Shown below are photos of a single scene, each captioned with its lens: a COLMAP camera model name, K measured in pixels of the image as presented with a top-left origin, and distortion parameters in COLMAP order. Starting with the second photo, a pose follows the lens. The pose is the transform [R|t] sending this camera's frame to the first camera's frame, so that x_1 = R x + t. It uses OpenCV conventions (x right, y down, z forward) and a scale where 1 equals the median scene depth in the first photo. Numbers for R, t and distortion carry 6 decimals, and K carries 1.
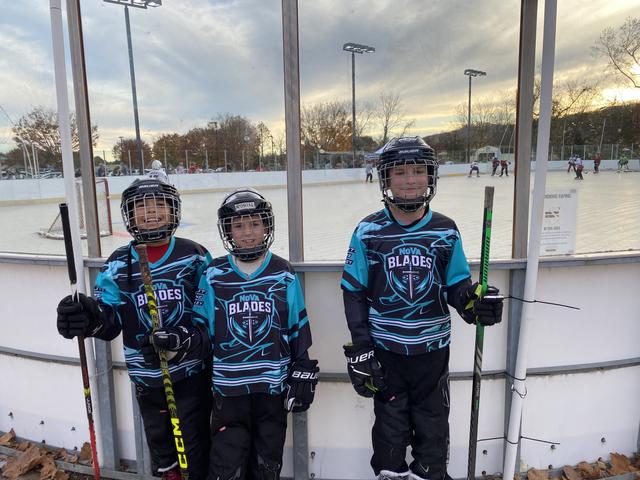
lens RADIAL K [[487.0, 0, 321.7], [0, 487.0, 242.7], [0, 0, 1]] dist [0.002424, -0.006916]
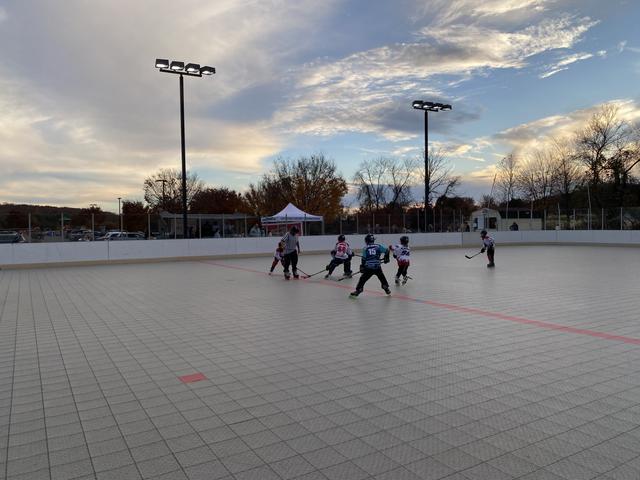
lens RADIAL K [[487.0, 0, 319.4], [0, 487.0, 239.1], [0, 0, 1]] dist [0.002424, -0.006916]
pose [[0.976678, 0.009383, -0.214504, 0.105878], [-0.037303, 0.991266, -0.126490, -0.024053], [0.211444, 0.131541, 0.968498, 0.112757]]
